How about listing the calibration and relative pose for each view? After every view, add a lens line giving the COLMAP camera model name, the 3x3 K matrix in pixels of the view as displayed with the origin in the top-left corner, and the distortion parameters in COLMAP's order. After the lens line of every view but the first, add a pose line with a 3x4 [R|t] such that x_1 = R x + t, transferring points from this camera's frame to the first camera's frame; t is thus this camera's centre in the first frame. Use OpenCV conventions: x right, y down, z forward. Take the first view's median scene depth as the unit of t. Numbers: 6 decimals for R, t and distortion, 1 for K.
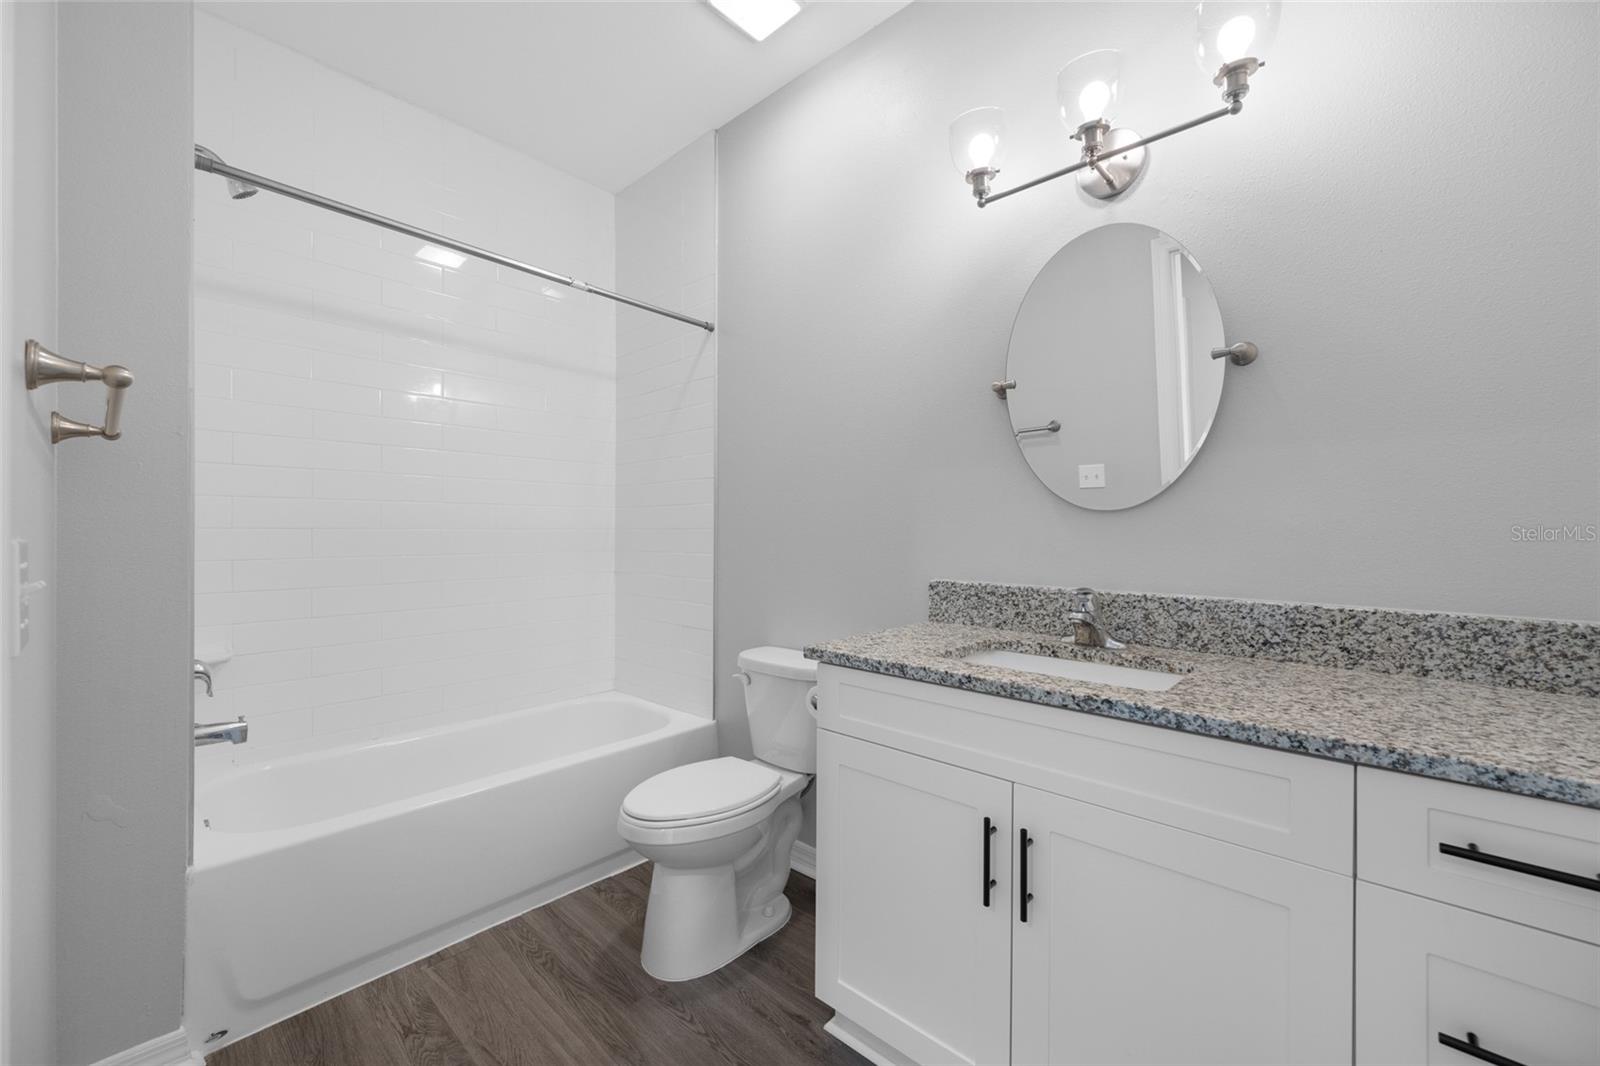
lens RADIAL K [[630.3, 0, 805.4], [0, 630.3, 533.1], [0, 0, 1]] dist [-0.000303, -0.000095]
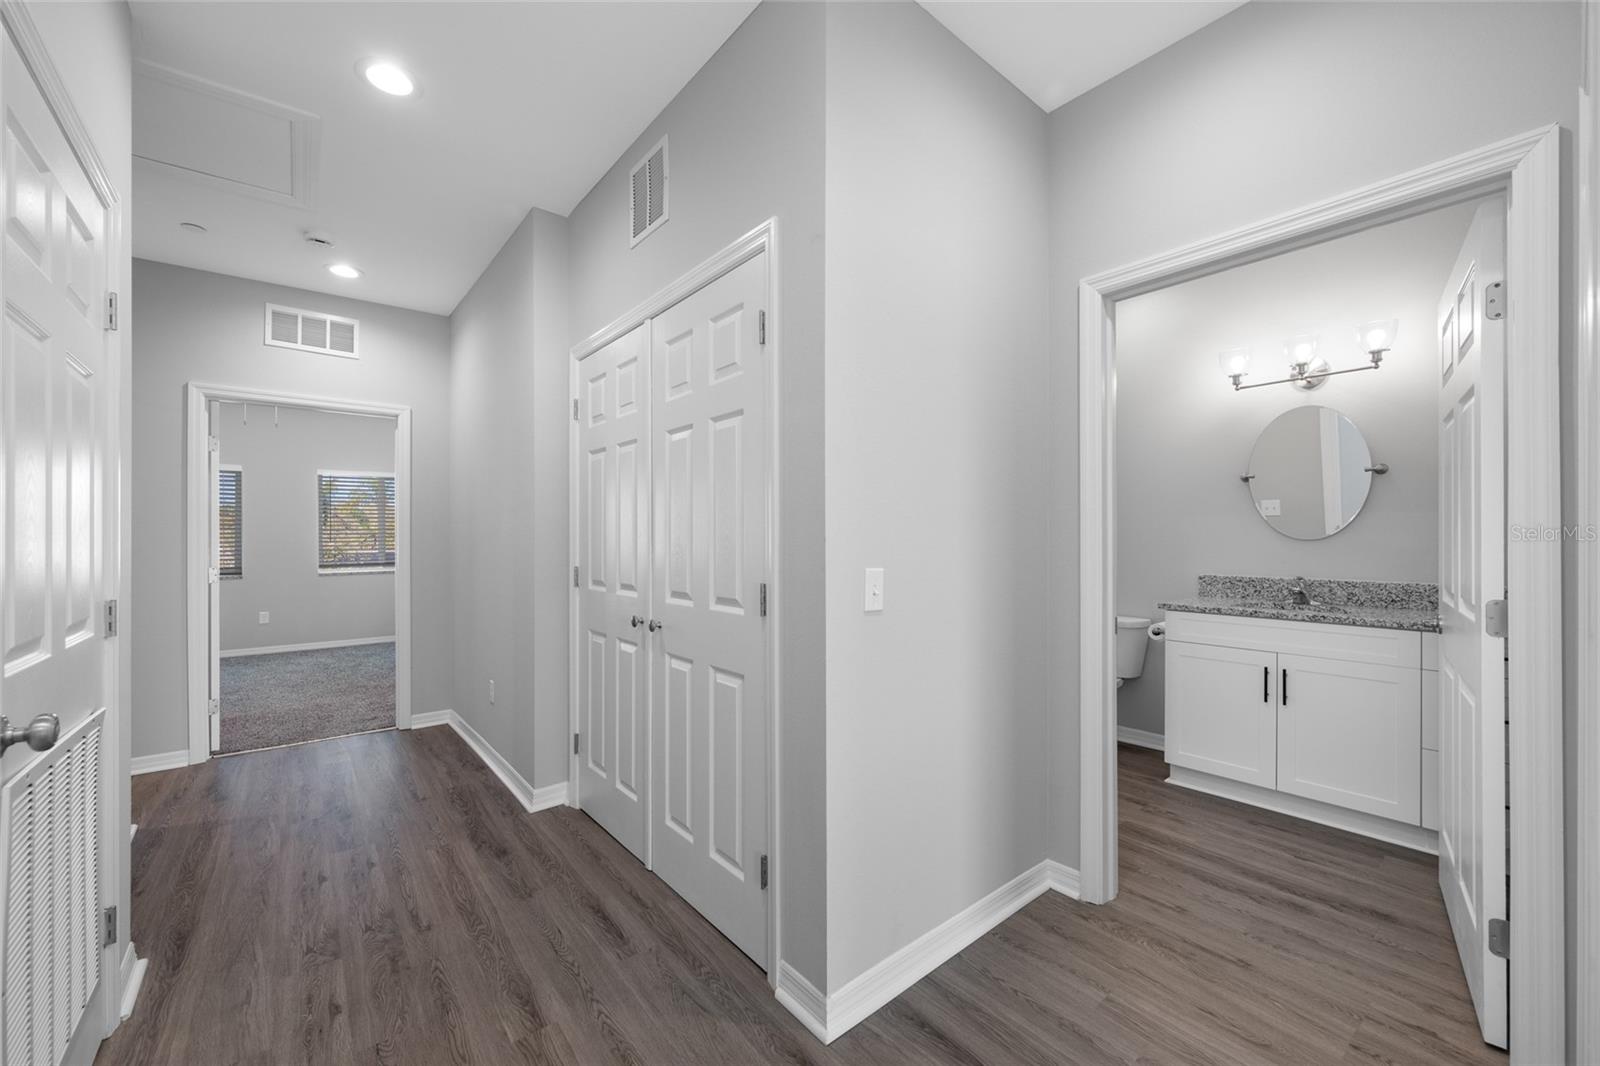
lens RADIAL K [[628.4, 0, 802.1], [0, 628.4, 541.1], [0, 0, 1]] dist [-0.000915, 0.000039]
pose [[0.988908, -0.008432, -0.148291, -0.965479], [0.009119, 0.999951, 0.003957, -0.061937], [0.148250, -0.005265, 0.988936, -1.446234]]
